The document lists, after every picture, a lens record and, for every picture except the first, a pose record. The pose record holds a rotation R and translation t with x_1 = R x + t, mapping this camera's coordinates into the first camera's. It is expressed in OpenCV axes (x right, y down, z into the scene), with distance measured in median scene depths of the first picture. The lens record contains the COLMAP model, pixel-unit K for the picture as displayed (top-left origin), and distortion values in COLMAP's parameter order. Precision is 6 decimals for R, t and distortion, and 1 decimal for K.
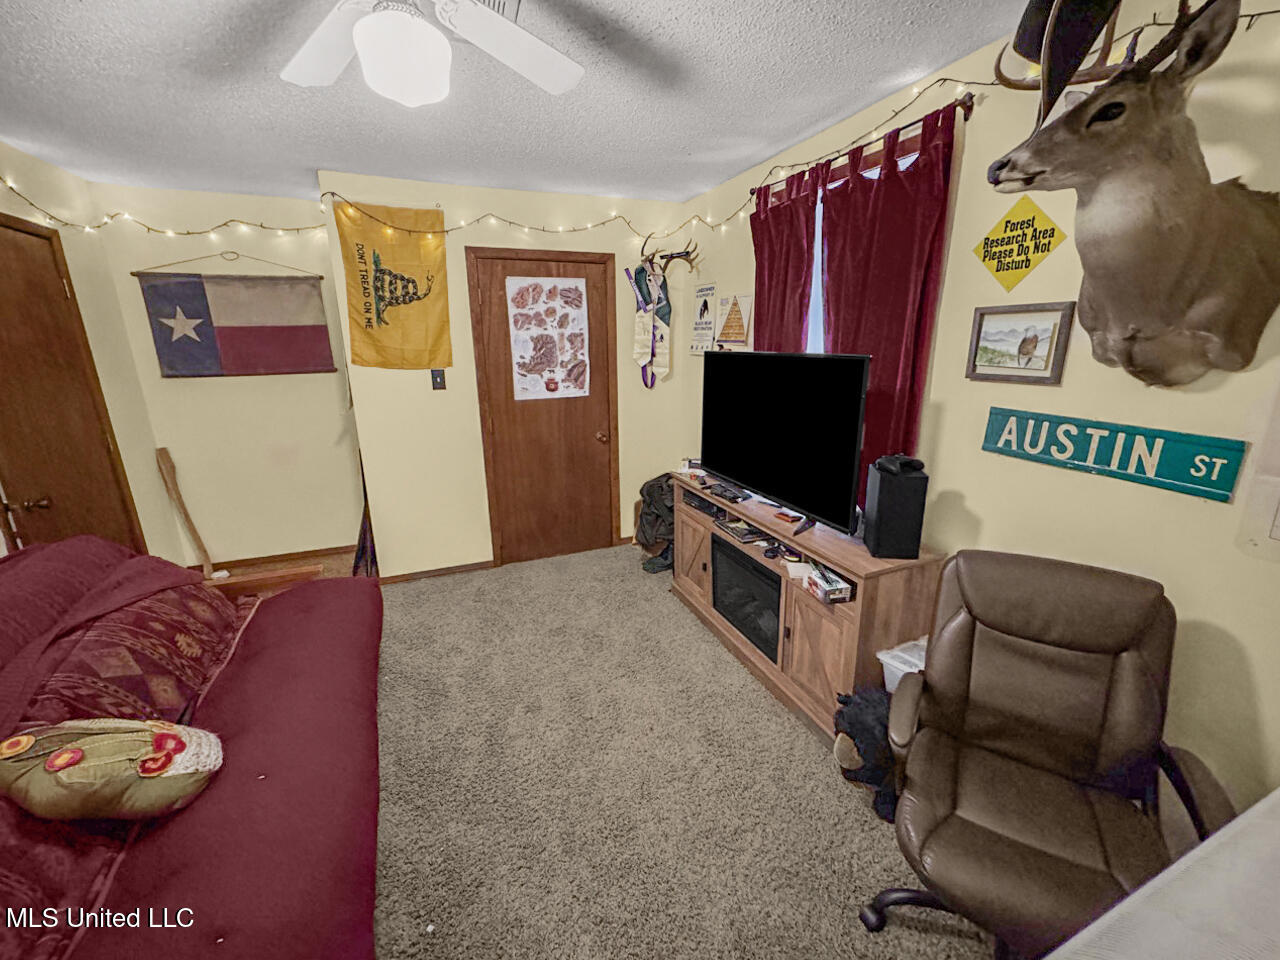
lens RADIAL K [[518.0, 0, 641.6], [0, 518.0, 477.5], [0, 0, 1]] dist [-0.004619, 0.000205]
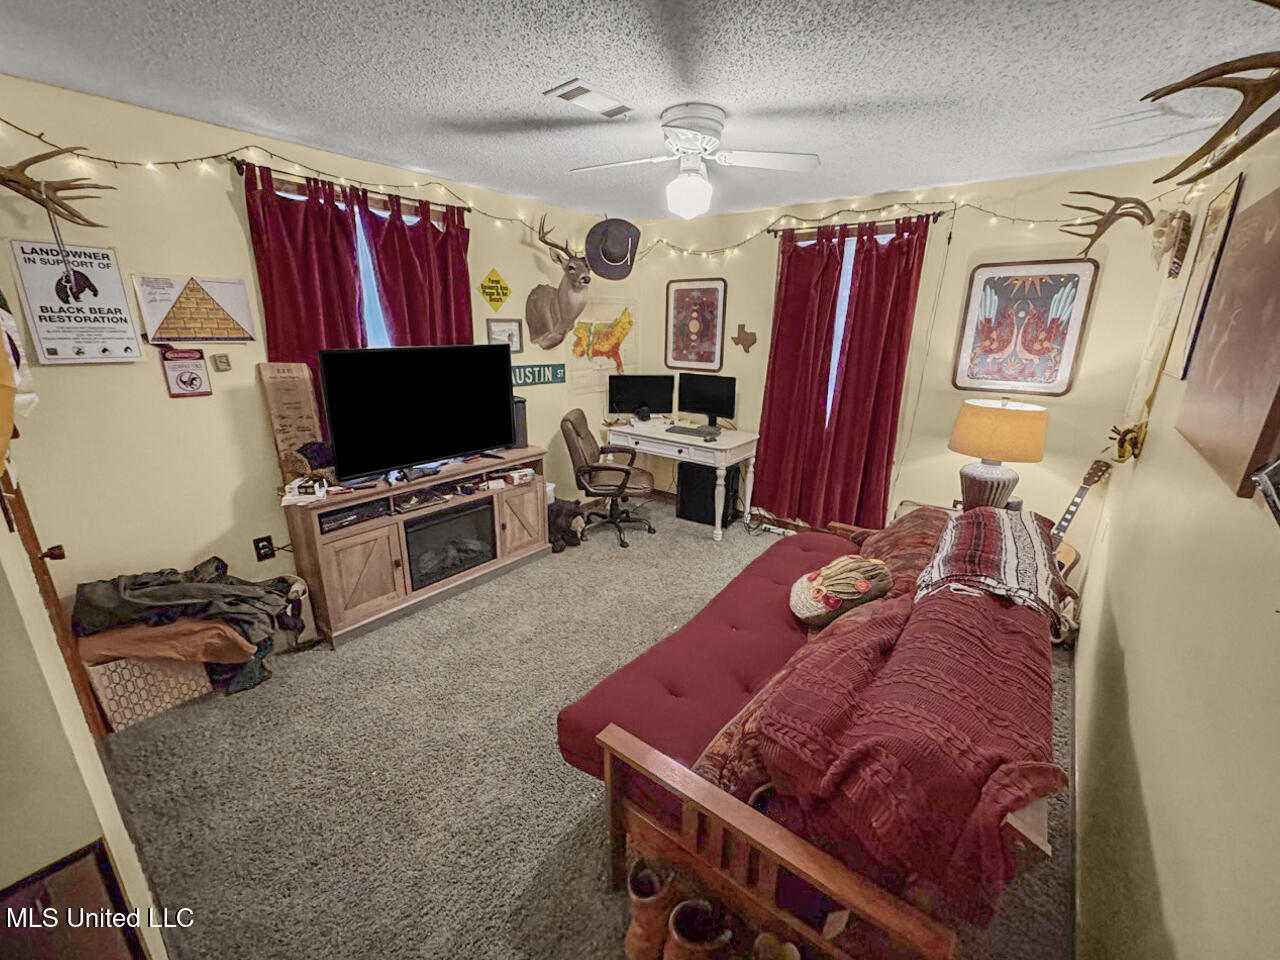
lens RADIAL K [[518.0, 0, 638.7], [0, 518.0, 479.6], [0, 0, 1]] dist [-0.004619, 0.000205]
pose [[-0.488645, -0.241801, 0.838307, -1.559466], [0.223959, 0.893873, 0.388373, -0.440851], [-0.843249, 0.377523, -0.382633, 1.592159]]
